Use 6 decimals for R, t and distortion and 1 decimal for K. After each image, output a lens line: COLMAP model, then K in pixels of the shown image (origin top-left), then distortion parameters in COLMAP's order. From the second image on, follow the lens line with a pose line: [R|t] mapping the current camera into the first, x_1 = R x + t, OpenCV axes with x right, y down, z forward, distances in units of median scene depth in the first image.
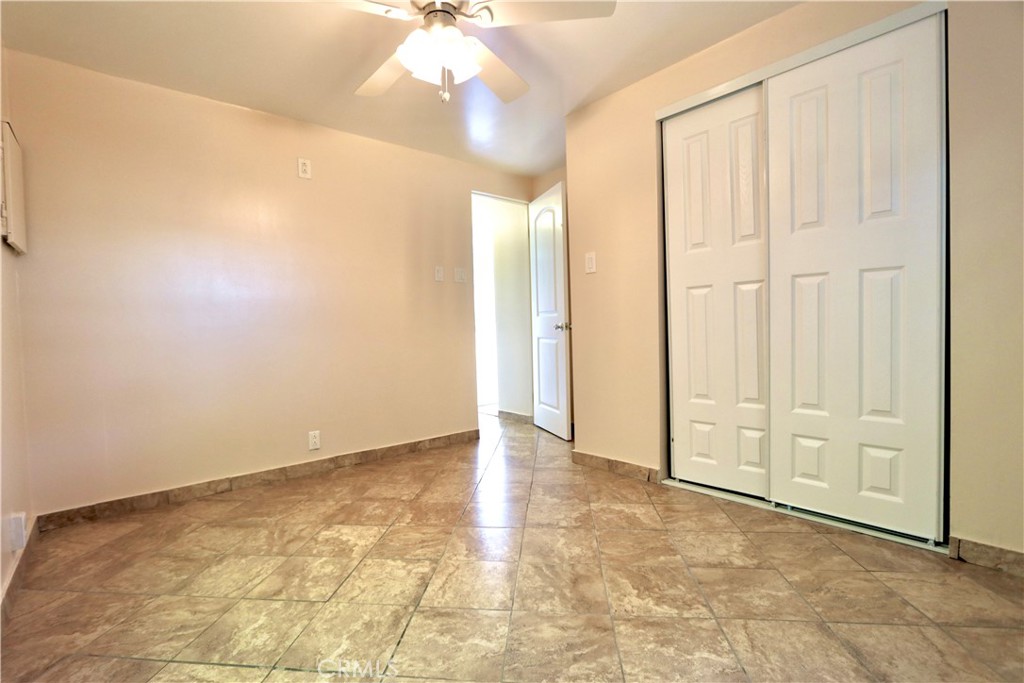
lens RADIAL K [[495.4, 0, 508.8], [0, 495.4, 333.0], [0, 0, 1]] dist [-0.003838, -0.000958]
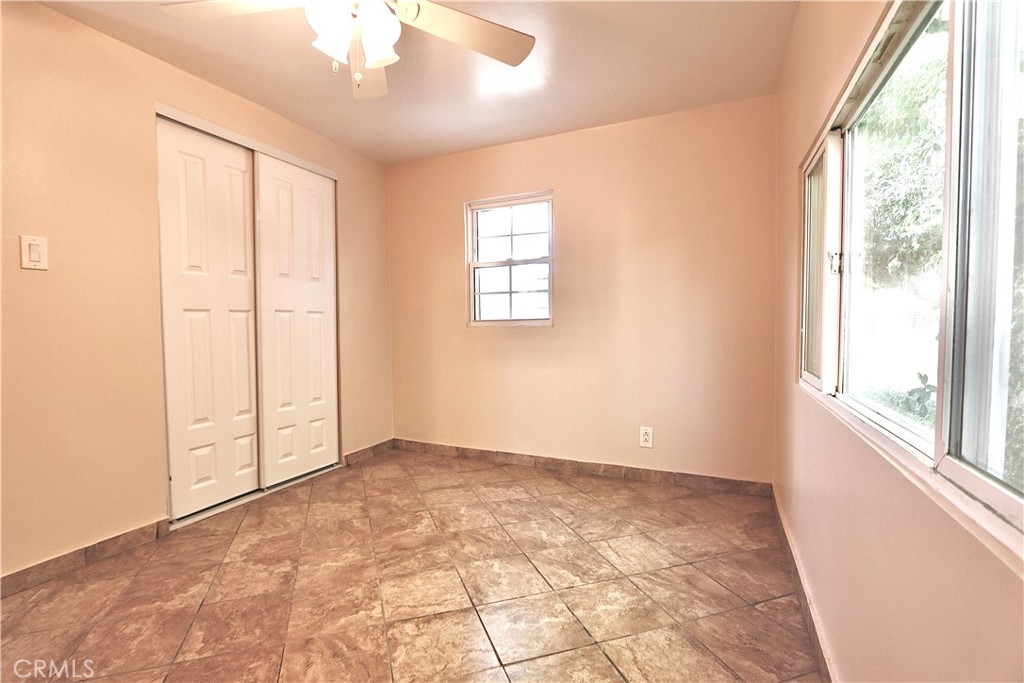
lens RADIAL K [[473.4, 0, 494.9], [0, 473.4, 340.1], [0, 0, 1]] dist [-0.015854, 0.001525]
pose [[-0.426614, 0.006698, 0.904409, -0.969017], [0.027233, 0.999614, 0.005443, -0.031904], [-0.904024, 0.026951, -0.426632, 1.172325]]
